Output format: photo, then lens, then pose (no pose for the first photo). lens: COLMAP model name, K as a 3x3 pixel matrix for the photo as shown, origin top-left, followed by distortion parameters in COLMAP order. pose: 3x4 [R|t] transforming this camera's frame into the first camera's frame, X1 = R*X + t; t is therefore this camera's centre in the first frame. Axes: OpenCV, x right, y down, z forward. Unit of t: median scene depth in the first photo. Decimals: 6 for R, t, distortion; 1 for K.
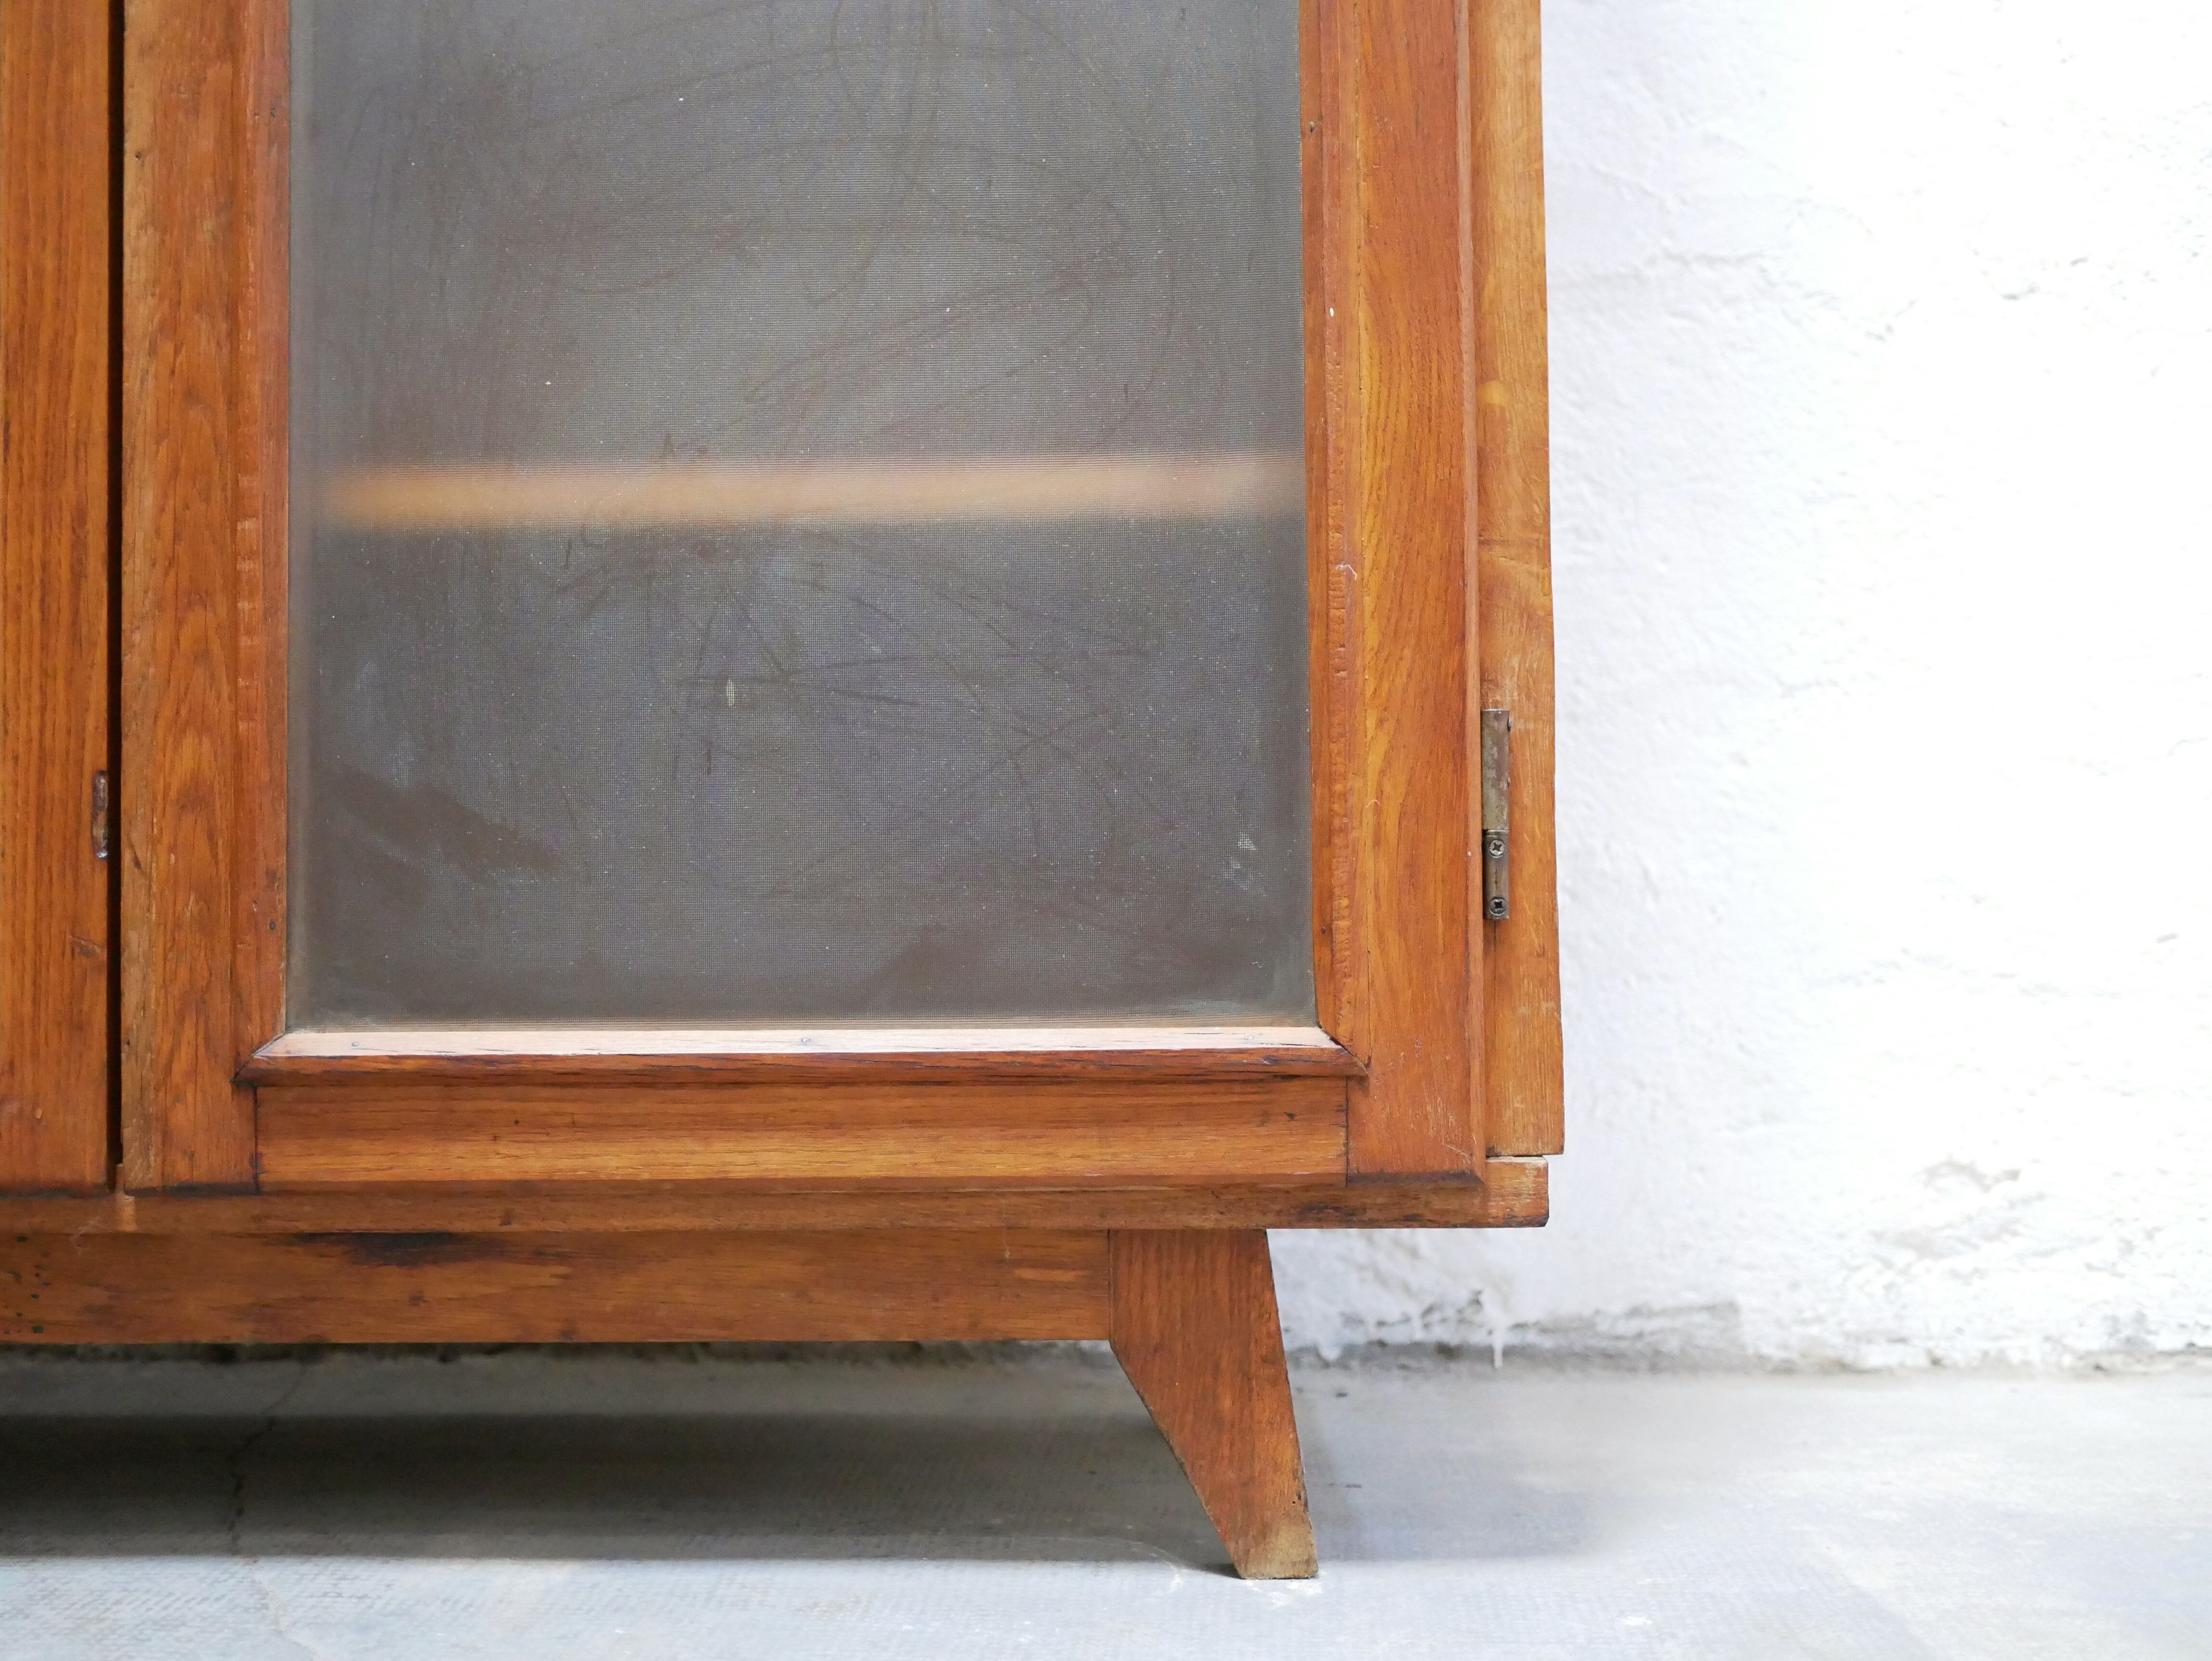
lens RADIAL K [[2508.8, 0, 1107.6], [0, 2508.8, 820.2], [0, 0, 1]] dist [-0.031079, 0.045810]
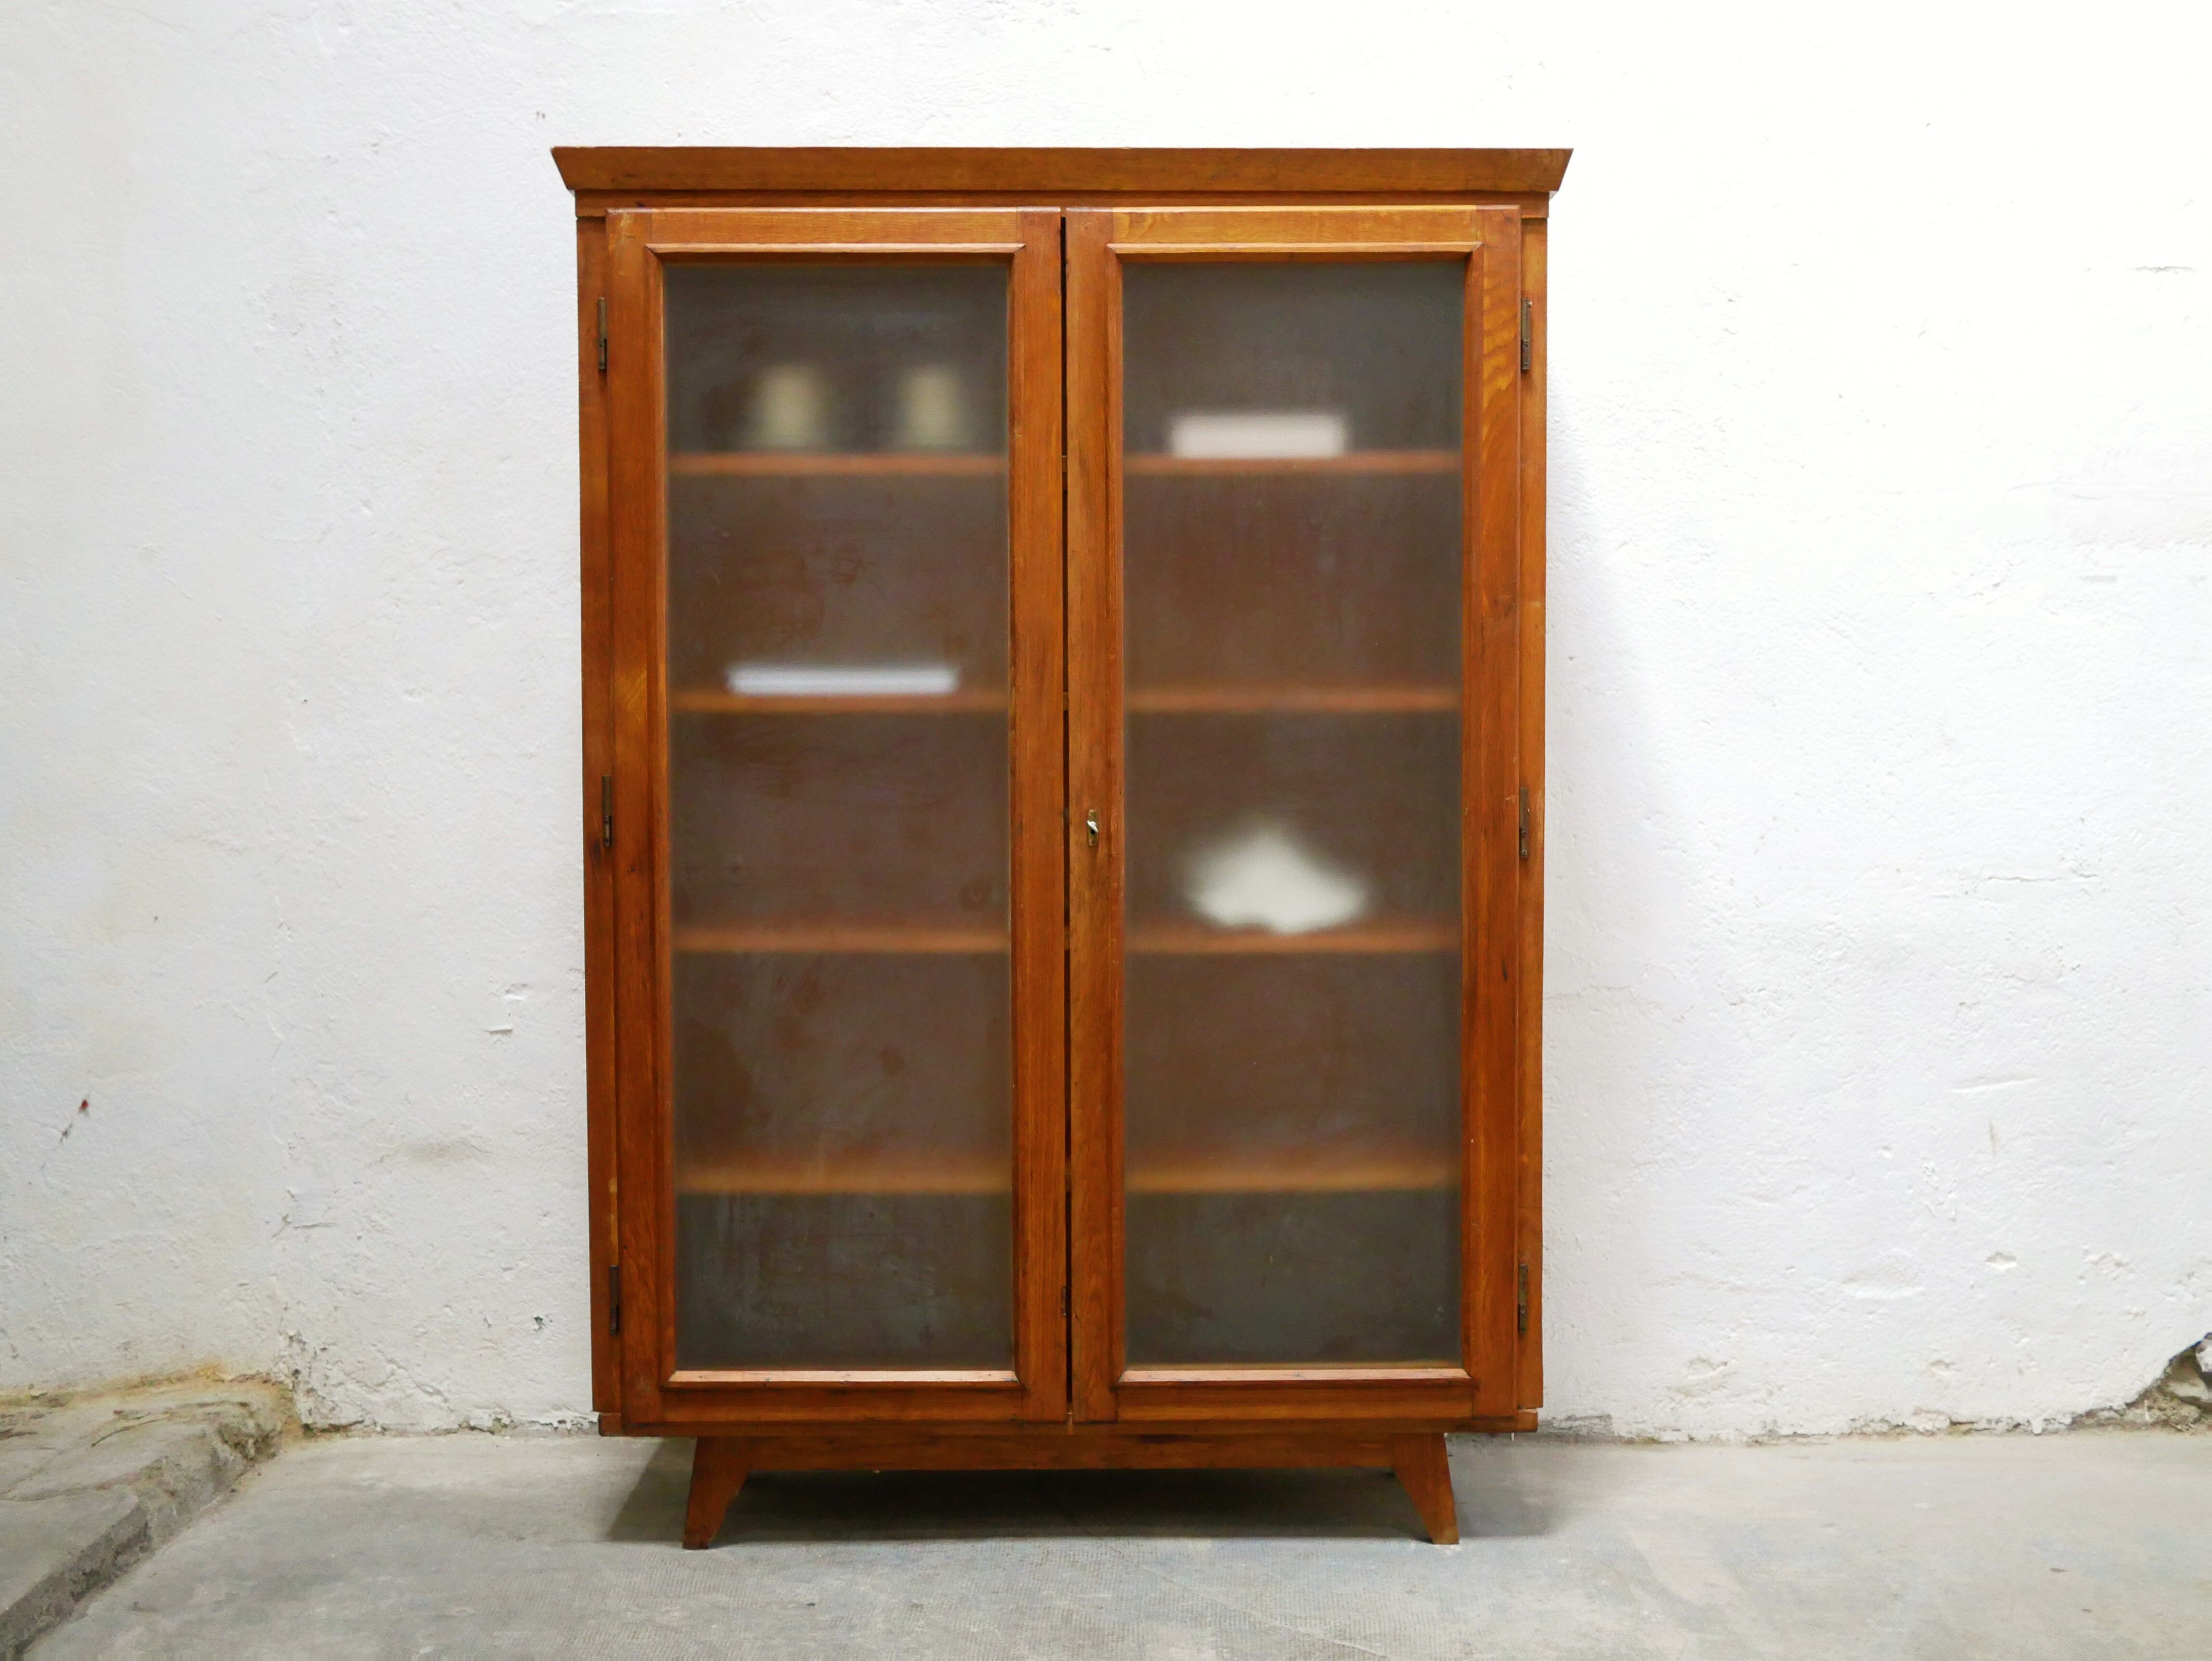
lens RADIAL K [[2504.2, 0, 1113.8], [0, 2504.2, 831.2], [0, 0, 1]] dist [-0.024817, 0.029770]
pose [[0.999892, 0.003000, 0.014379, -0.386742], [-0.004079, 0.997130, 0.075599, -0.797574], [-0.014111, -0.075650, 0.997035, -1.976771]]
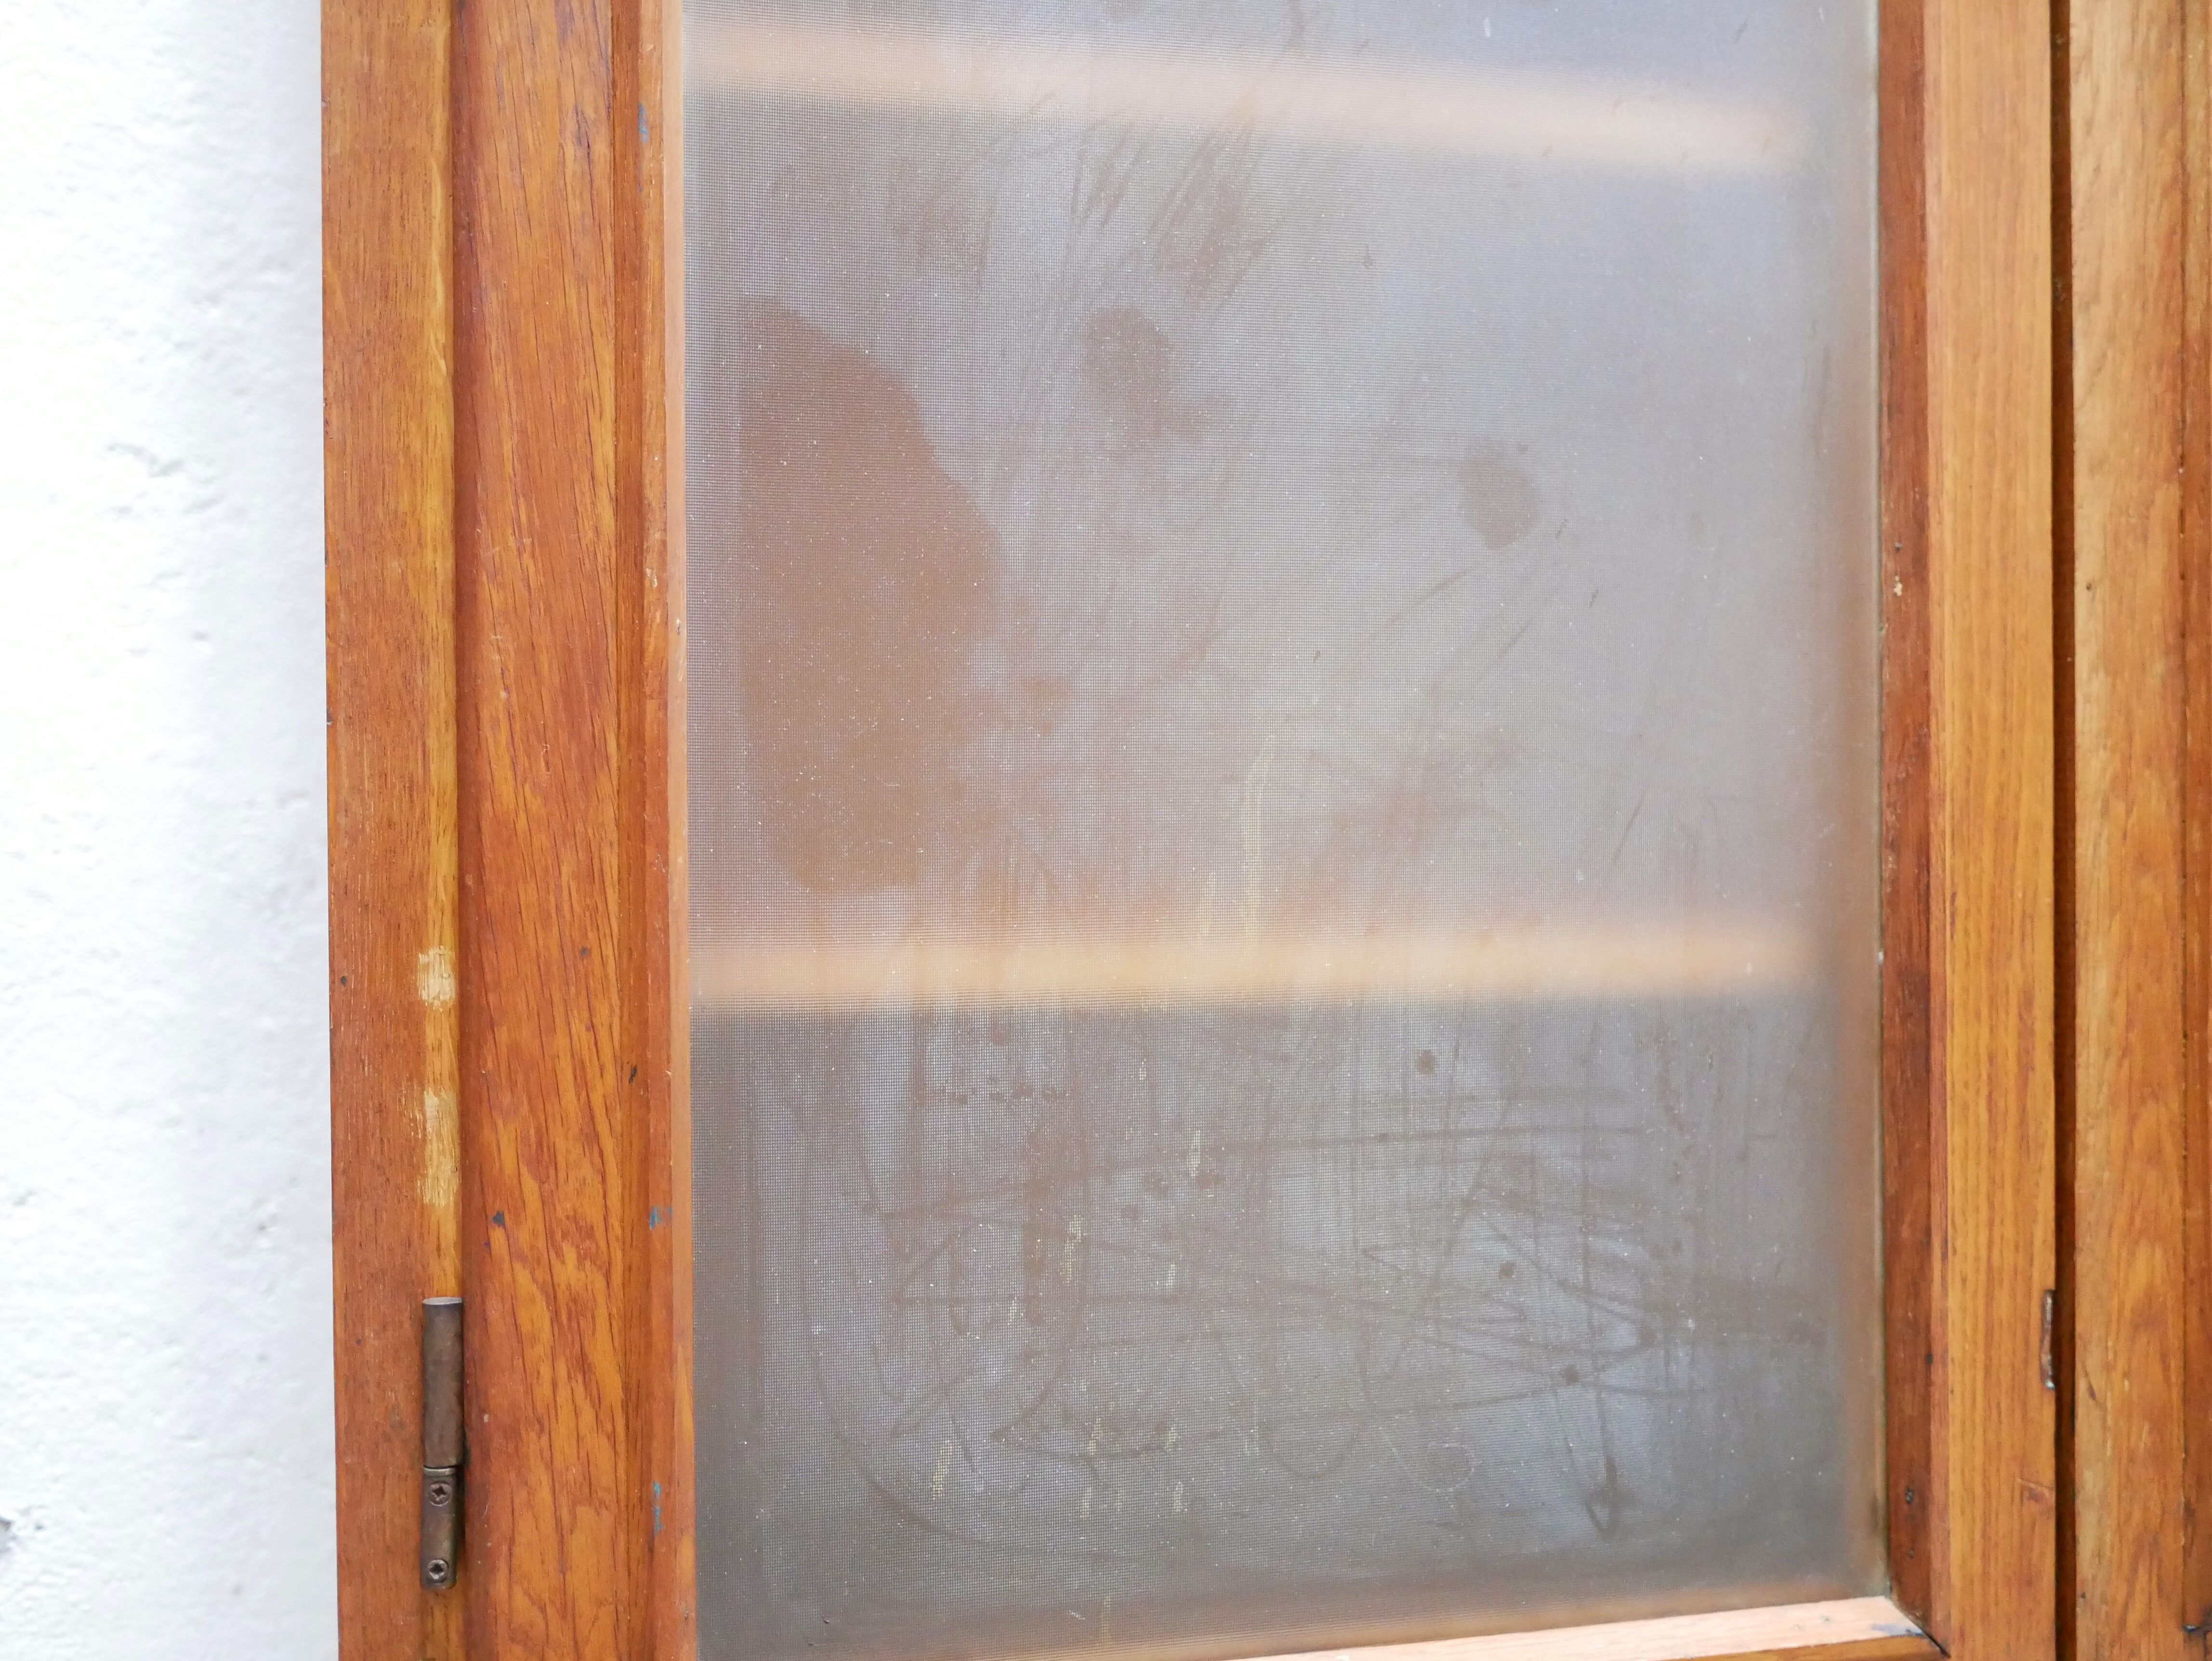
lens RADIAL K [[2508.8, 0, 1107.6], [0, 2508.8, 820.2], [0, 0, 1]] dist [-0.031079, 0.045810]
pose [[0.963518, 0.000438, 0.267642, -0.955752], [-0.008263, 0.999571, 0.028110, -0.206511], [-0.267514, -0.029296, 0.963108, 0.245973]]
